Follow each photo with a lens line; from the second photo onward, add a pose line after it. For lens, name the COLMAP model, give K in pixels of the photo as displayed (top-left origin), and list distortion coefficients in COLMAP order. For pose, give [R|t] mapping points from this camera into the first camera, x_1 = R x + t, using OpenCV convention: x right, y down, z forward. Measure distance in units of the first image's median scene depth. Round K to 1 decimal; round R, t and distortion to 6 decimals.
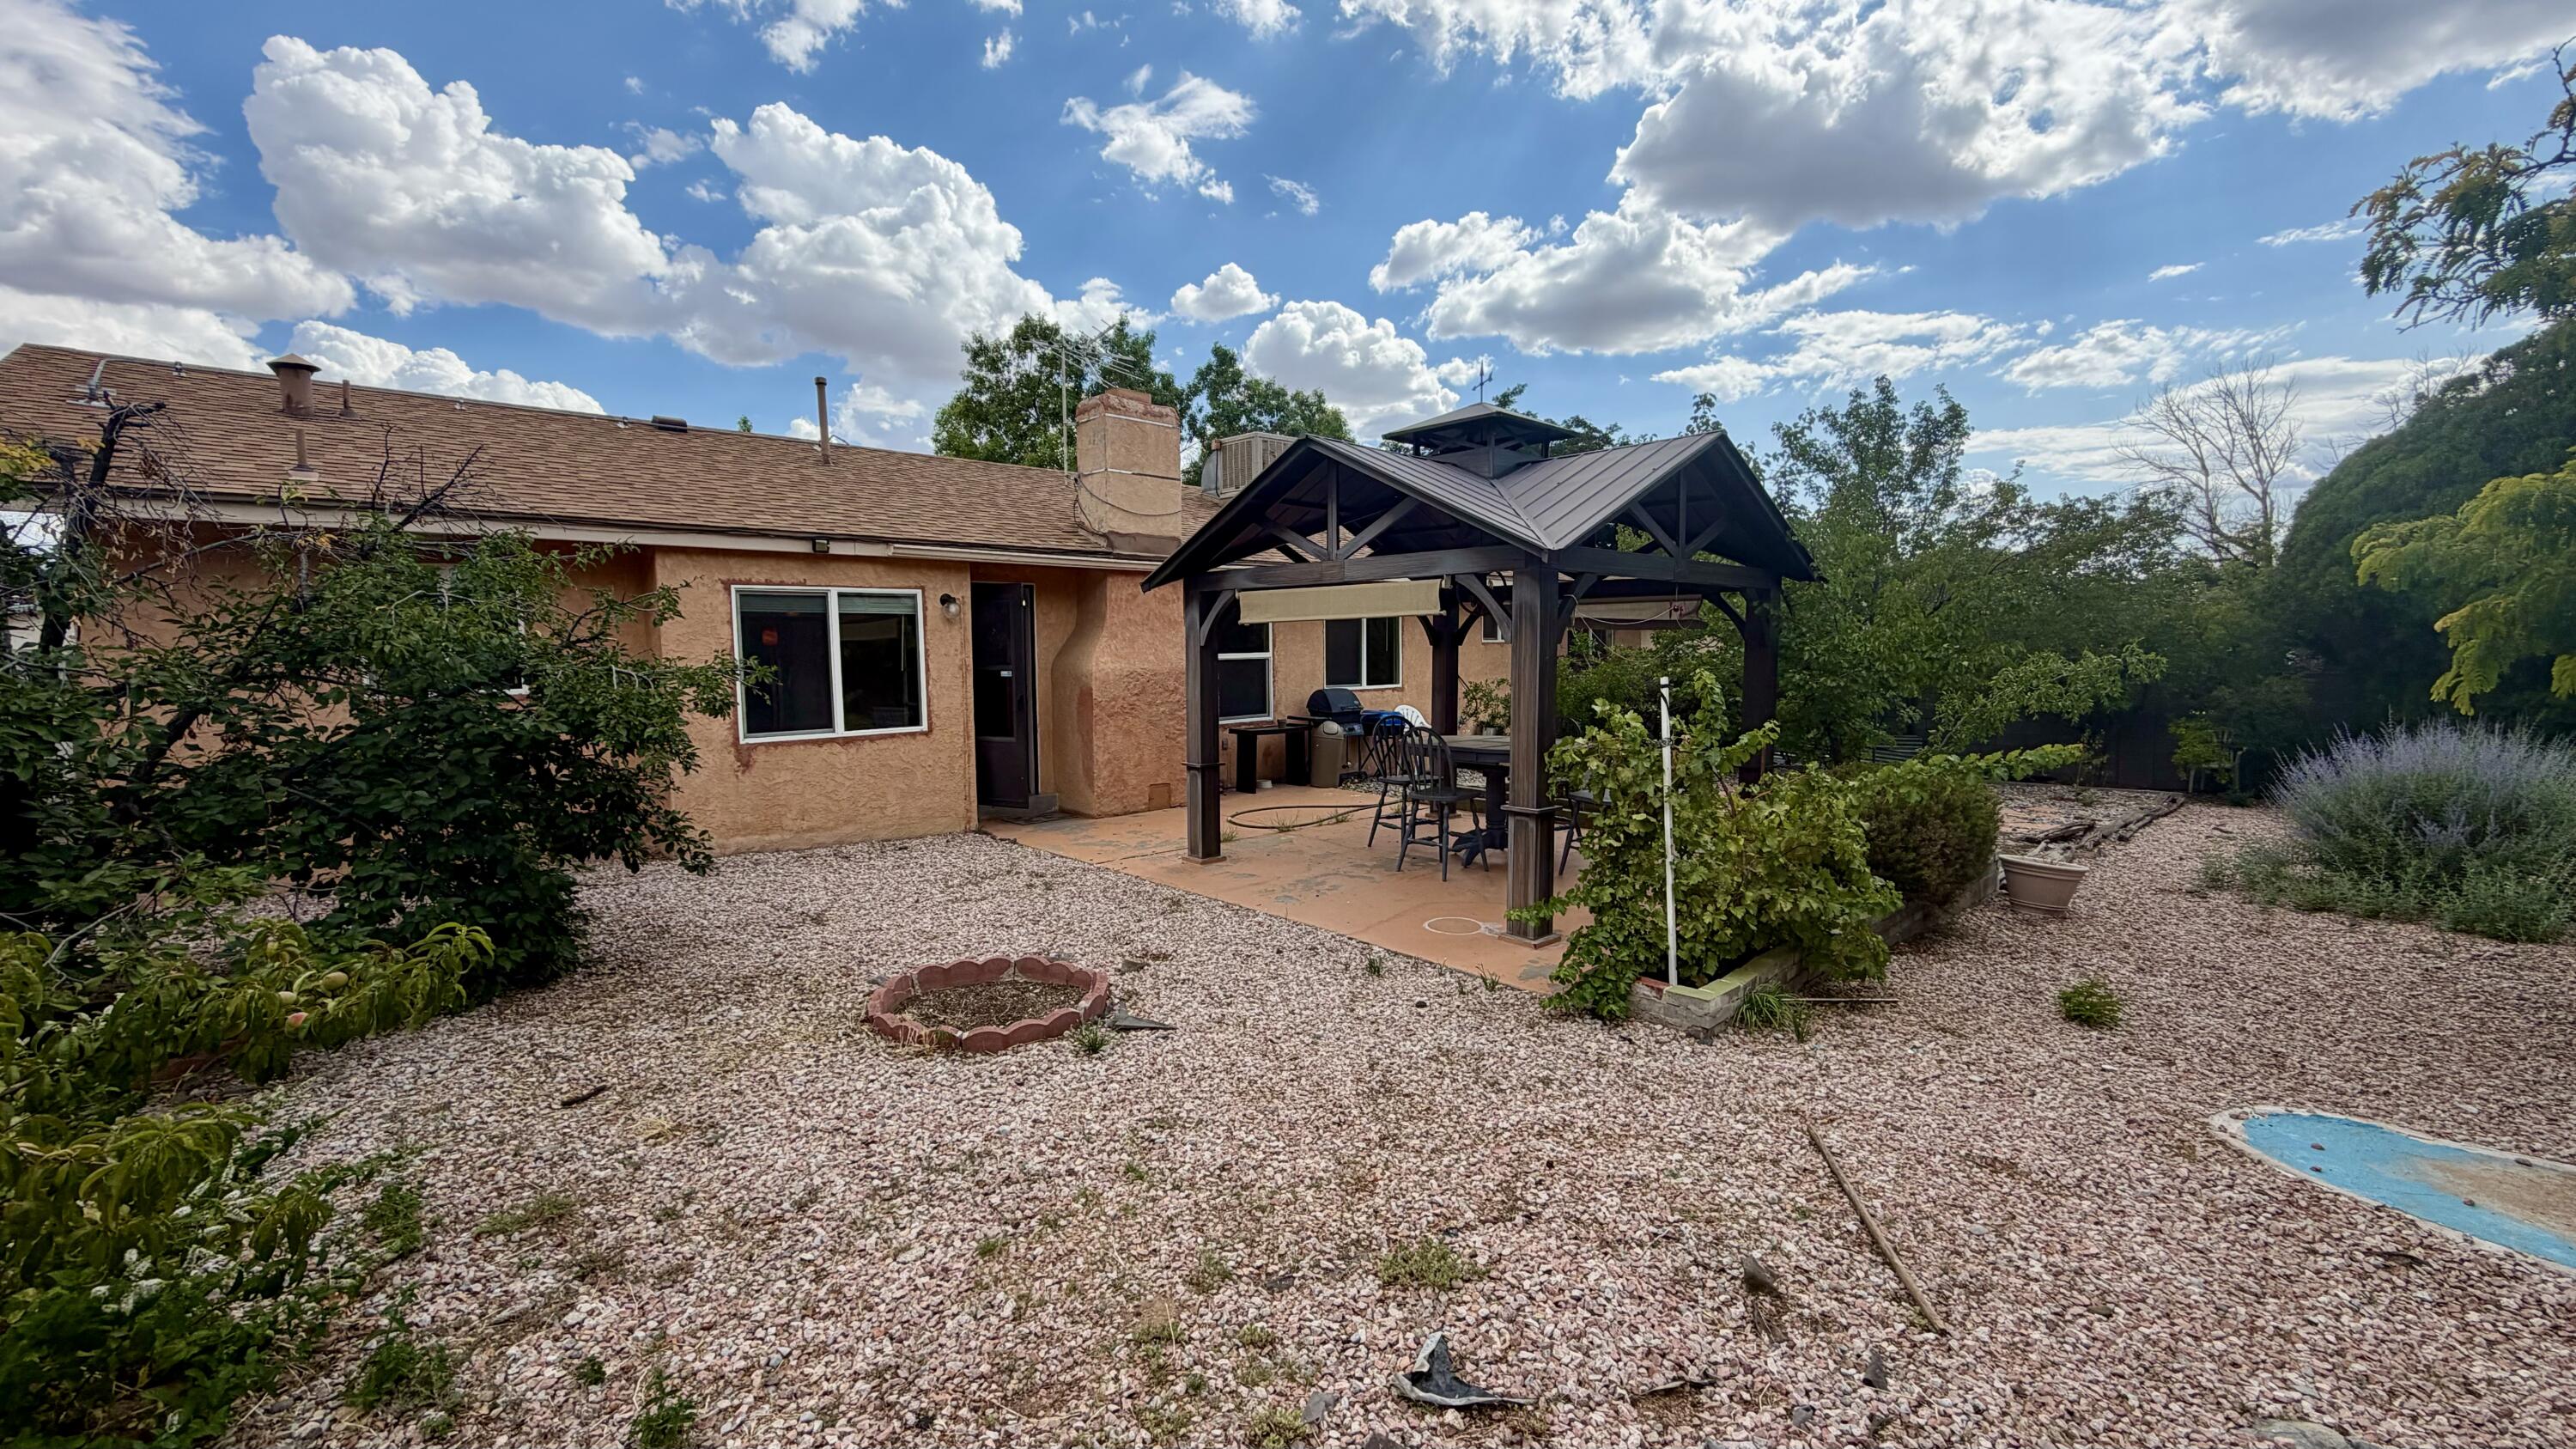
lens RADIAL K [[1029.1, 0, 1289.2], [0, 1029.1, 726.8], [0, 0, 1]] dist [0.002019, 0.000192]
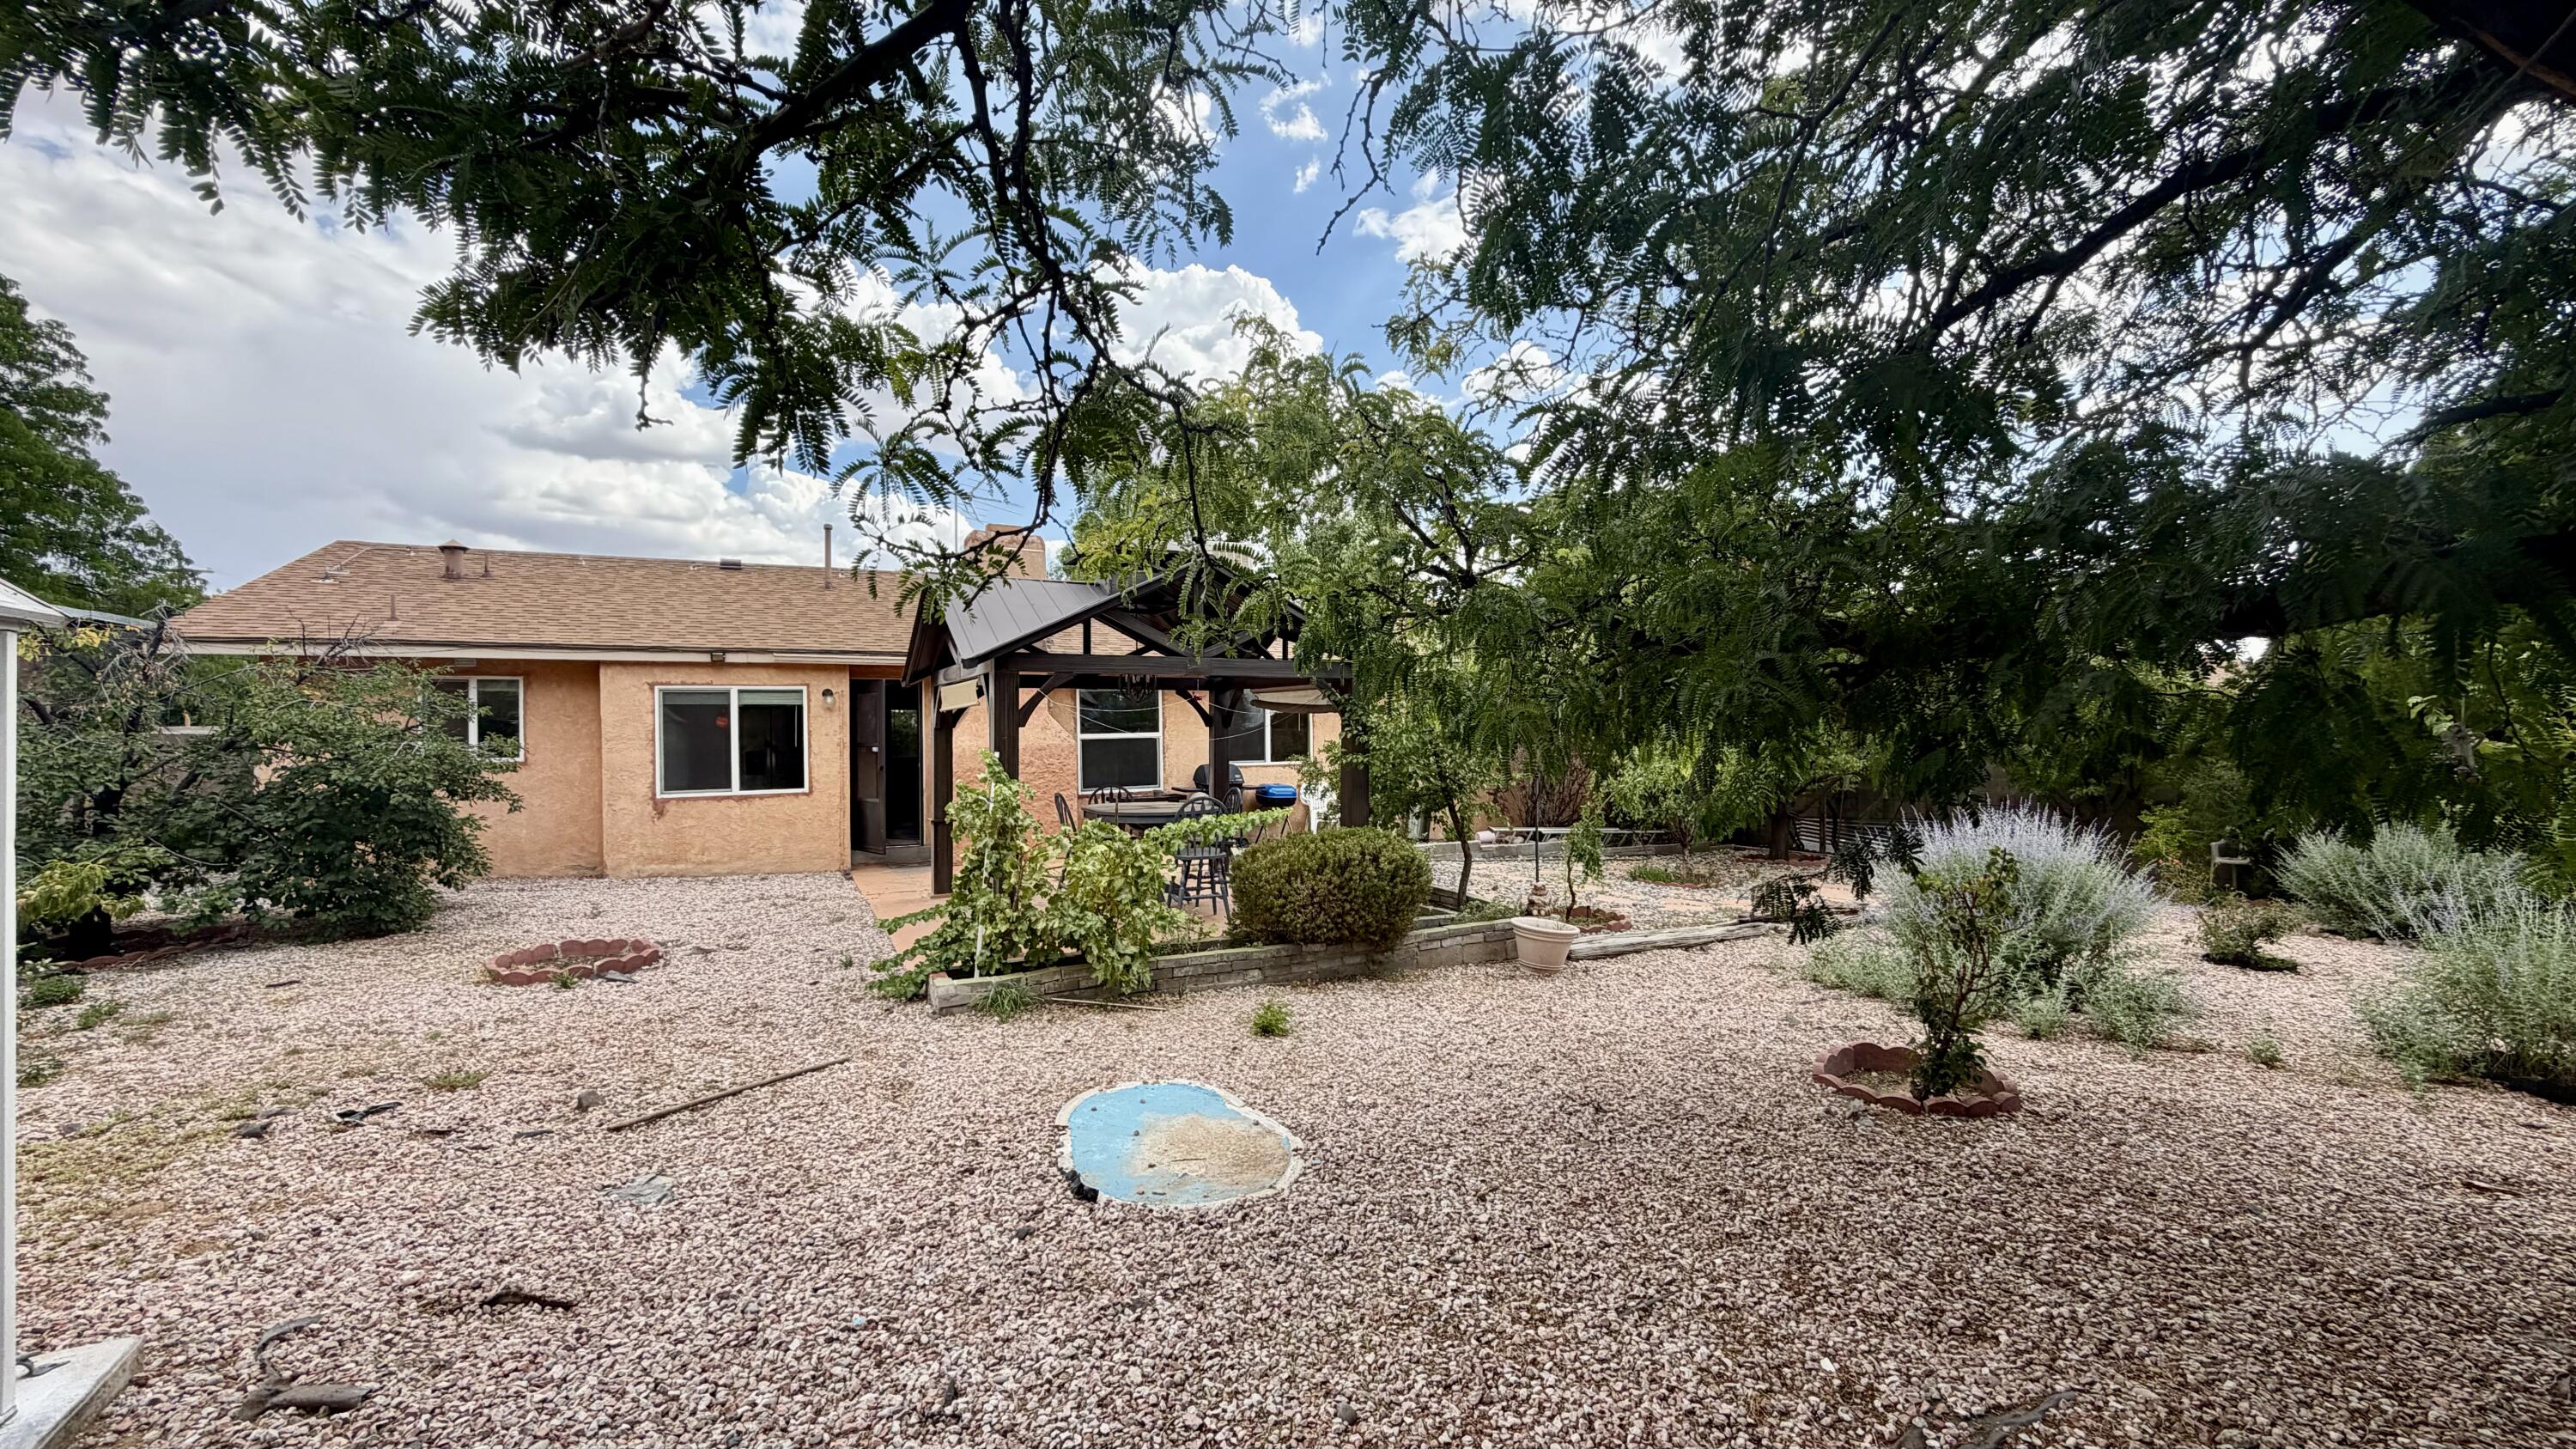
lens RADIAL K [[1029.1, 0, 1286.7], [0, 1029.1, 724.8], [0, 0, 1]] dist [0.002019, 0.000192]
pose [[0.962425, -0.000143, -0.271547, 0.670710], [-0.020938, 0.996984, -0.074734, 0.004422], [0.270739, 0.077612, 0.959519, -0.124840]]
